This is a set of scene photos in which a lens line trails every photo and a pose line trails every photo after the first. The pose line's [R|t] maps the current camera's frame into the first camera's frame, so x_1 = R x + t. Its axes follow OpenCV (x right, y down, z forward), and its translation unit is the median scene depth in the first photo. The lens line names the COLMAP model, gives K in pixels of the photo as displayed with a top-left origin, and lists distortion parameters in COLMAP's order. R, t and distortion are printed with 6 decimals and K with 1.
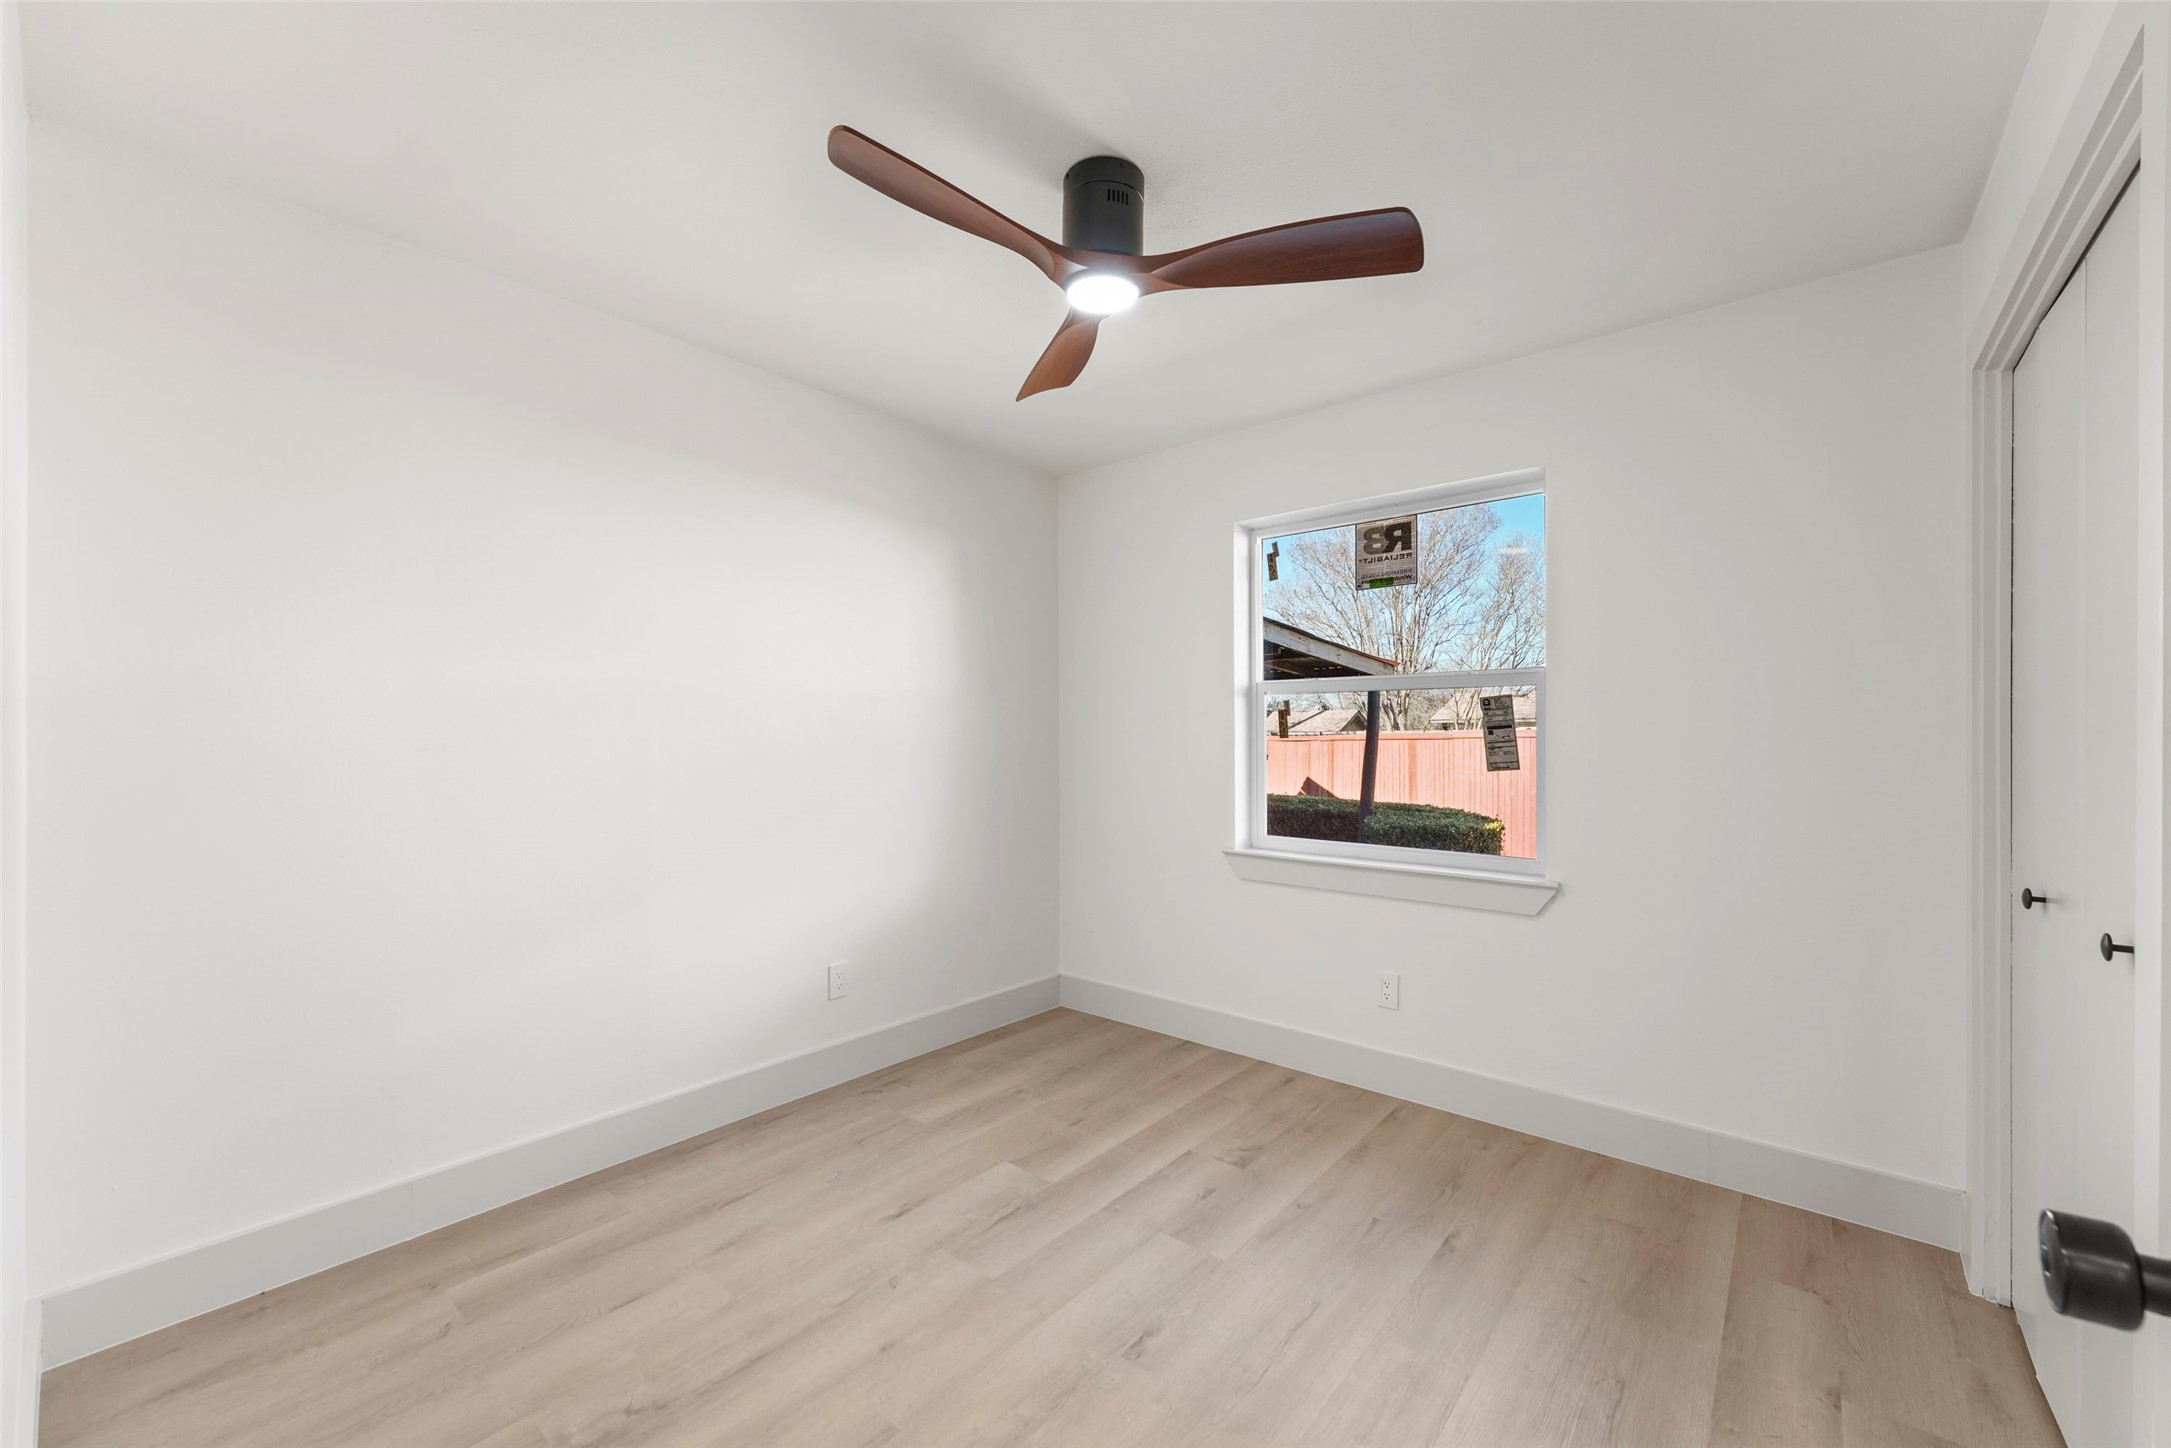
lens RADIAL K [[855.6, 0, 1074.0], [0, 855.6, 736.2], [0, 0, 1]] dist [0.007589, -0.000722]
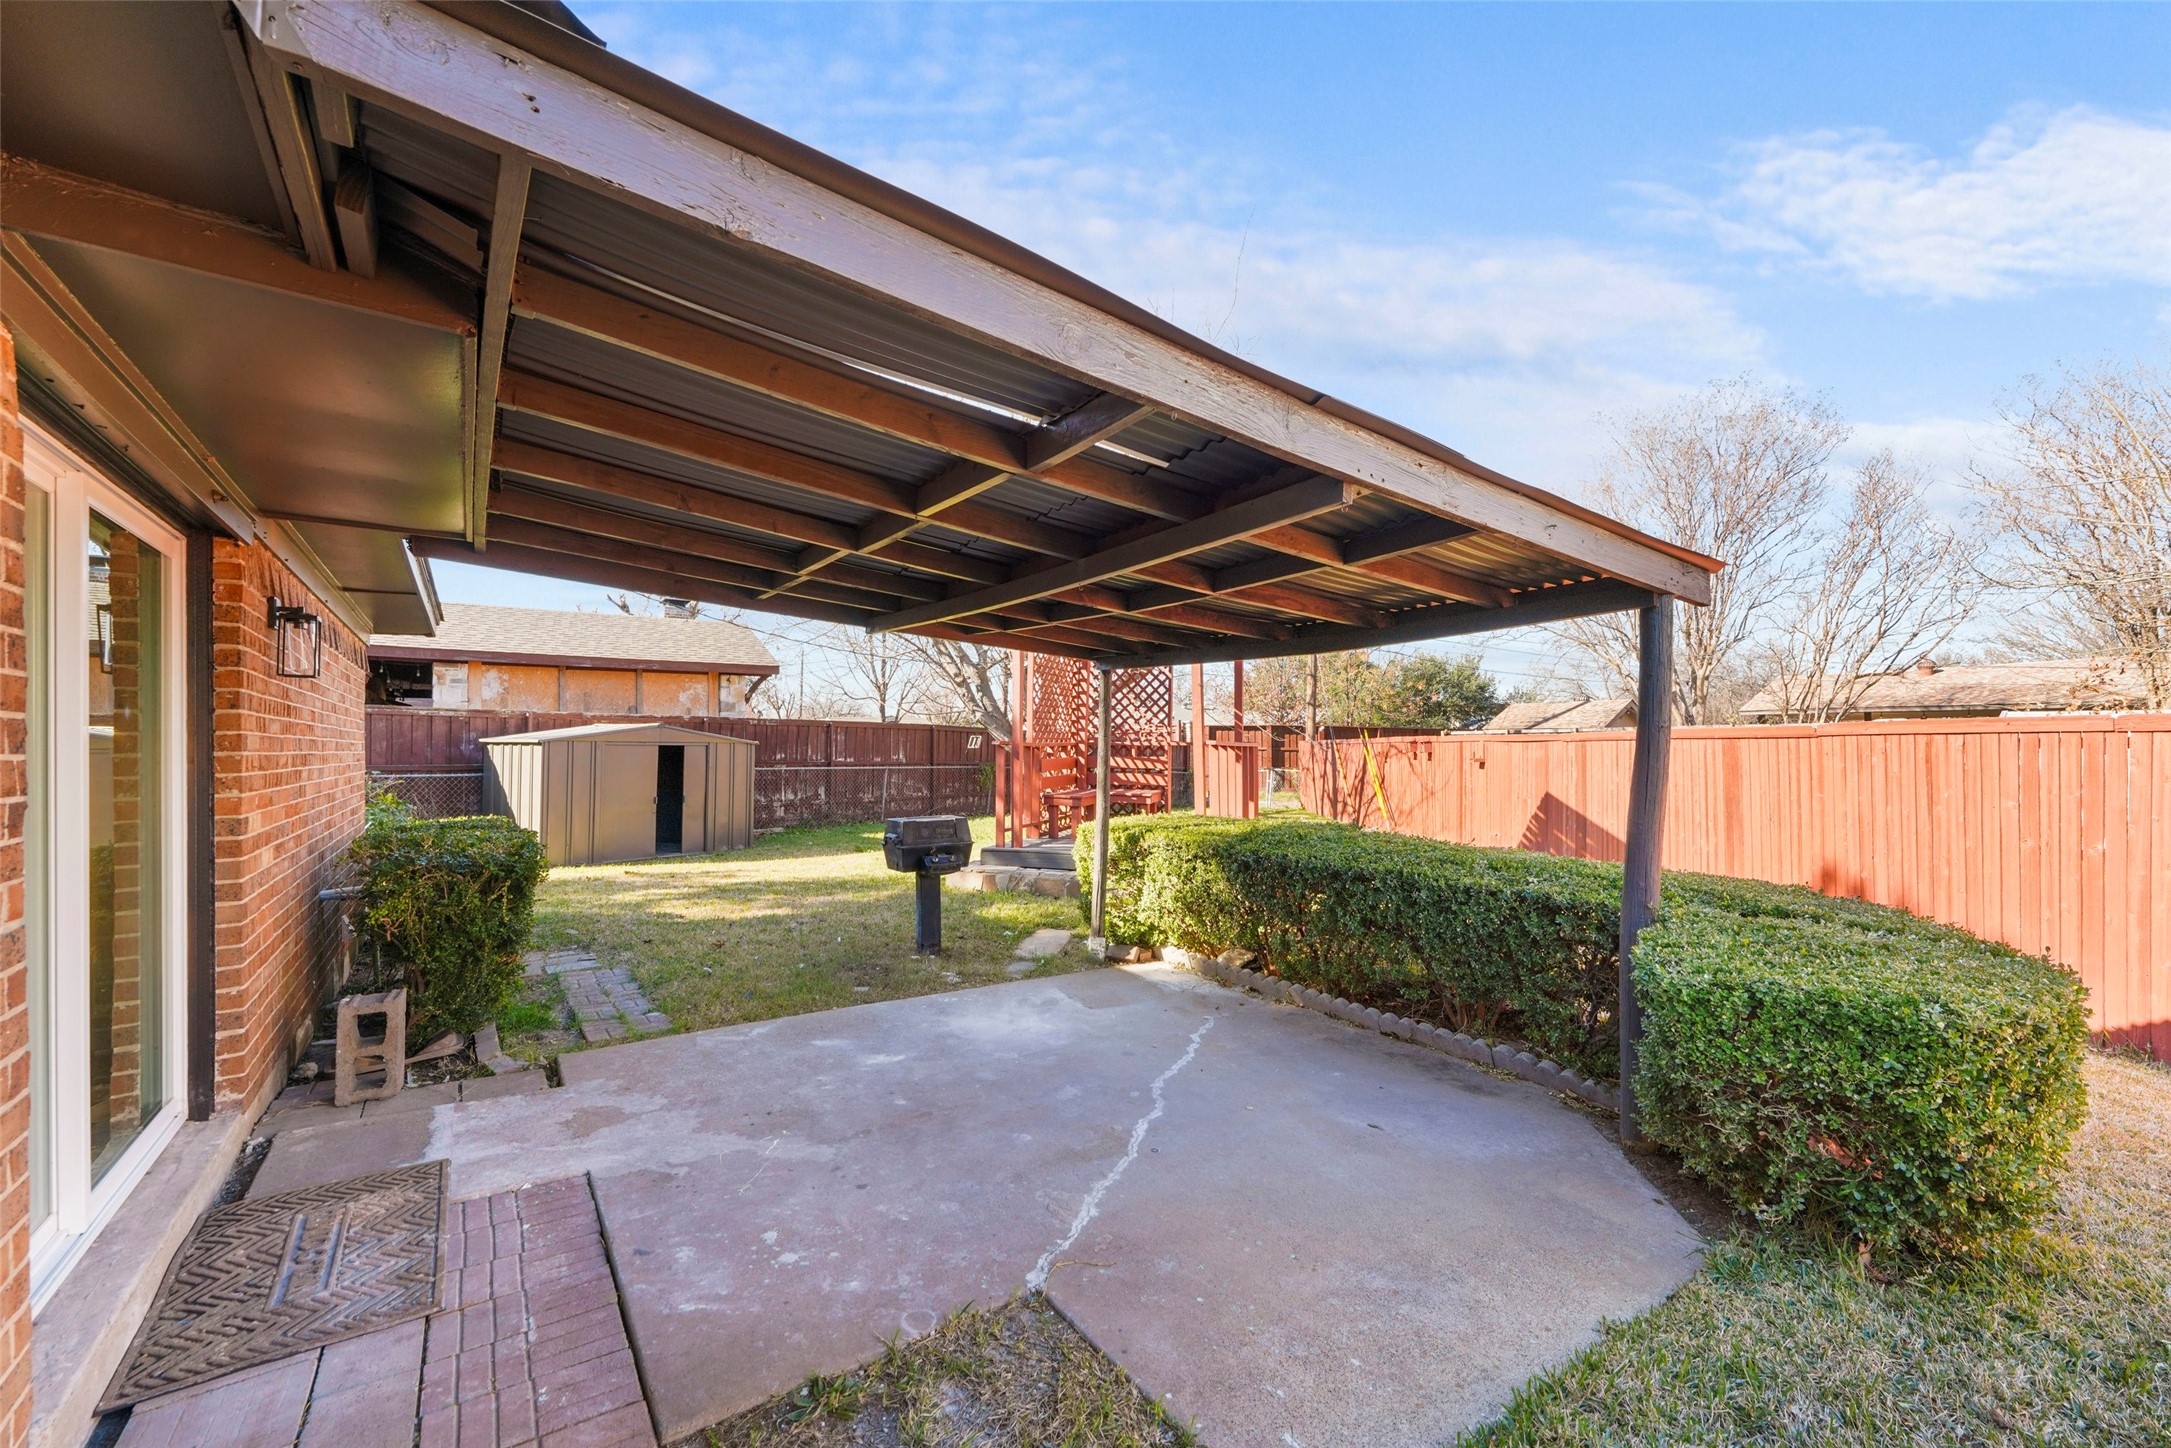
lens RADIAL K [[855.6, 0, 1074.0], [0, 855.6, 736.2], [0, 0, 1]] dist [0.007589, -0.000722]
pose [[0.966735, -0.013346, -0.255431, 0.050855], [0.012496, 0.999910, -0.004949, -0.000460], [0.255474, 0.001593, 0.966815, 0.145543]]
